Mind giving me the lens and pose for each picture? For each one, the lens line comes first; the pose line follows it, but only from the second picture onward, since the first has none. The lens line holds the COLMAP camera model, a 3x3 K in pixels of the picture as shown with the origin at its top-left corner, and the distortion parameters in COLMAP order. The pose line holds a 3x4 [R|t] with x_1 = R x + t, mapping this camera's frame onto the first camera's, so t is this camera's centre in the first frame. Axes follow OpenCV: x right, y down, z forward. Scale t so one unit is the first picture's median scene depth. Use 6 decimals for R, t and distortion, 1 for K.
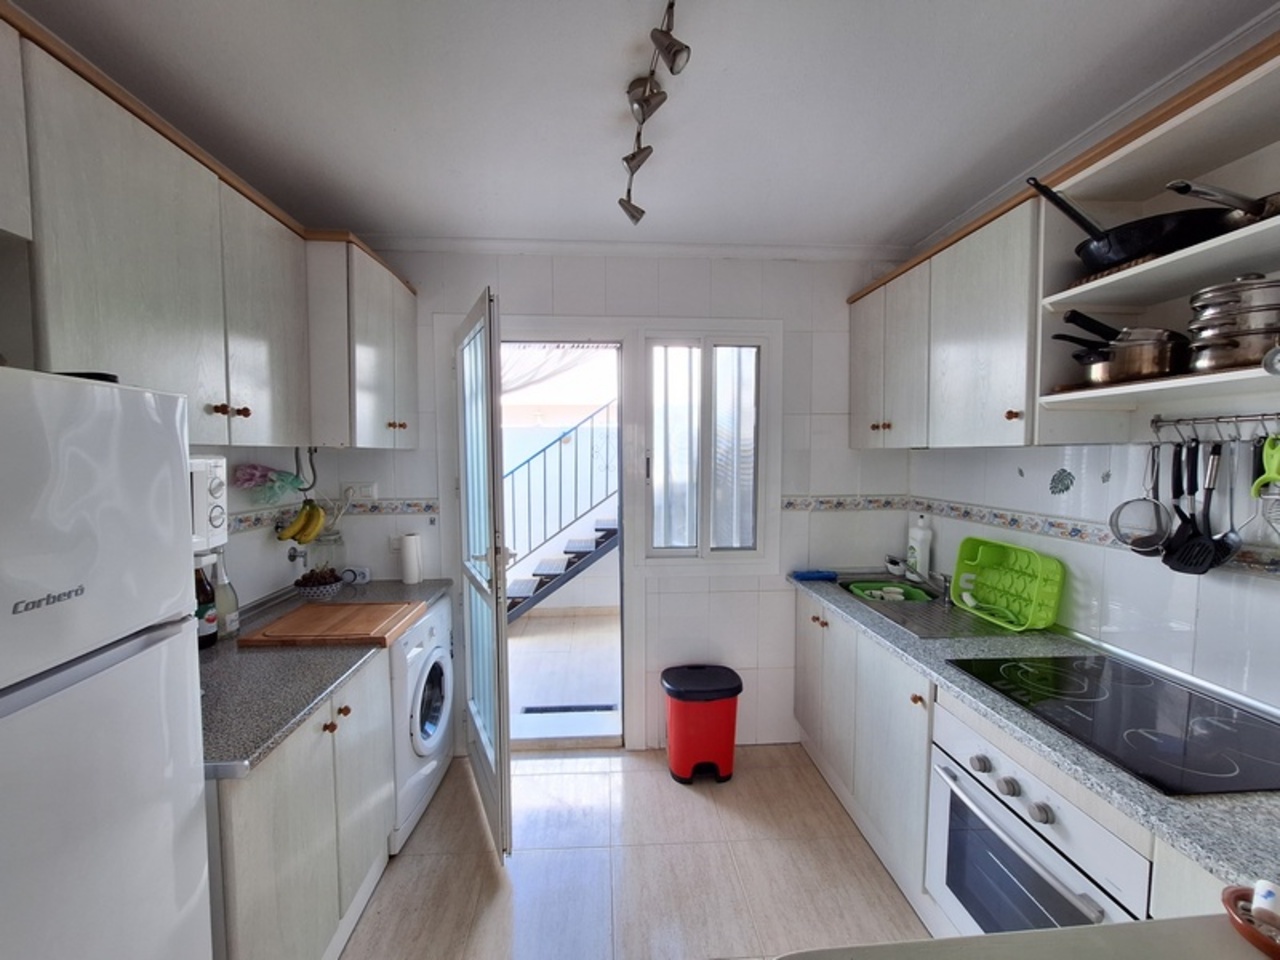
lens RADIAL K [[506.6, 0, 638.7], [0, 506.6, 481.7], [0, 0, 1]] dist [-0.001485, 0.000006]
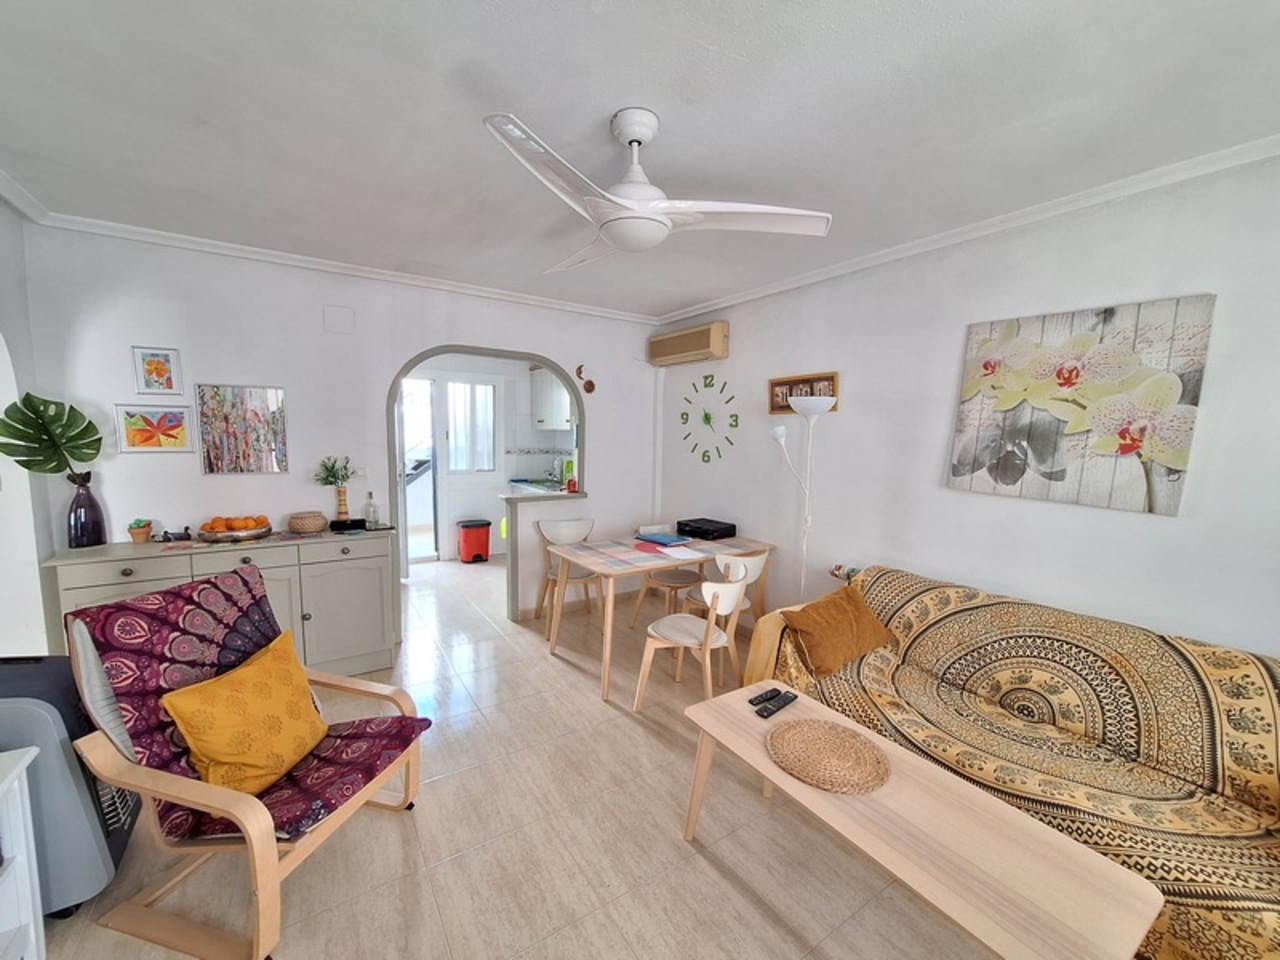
lens RADIAL K [[506.6, 0, 633.0], [0, 506.6, 502.2], [0, 0, 1]] dist [-0.001485, 0.000006]
pose [[0.868200, -0.045411, 0.494132, -0.400723], [0.004754, 0.996519, 0.083228, 0.088103], [-0.496192, -0.069910, 0.865394, -1.438791]]
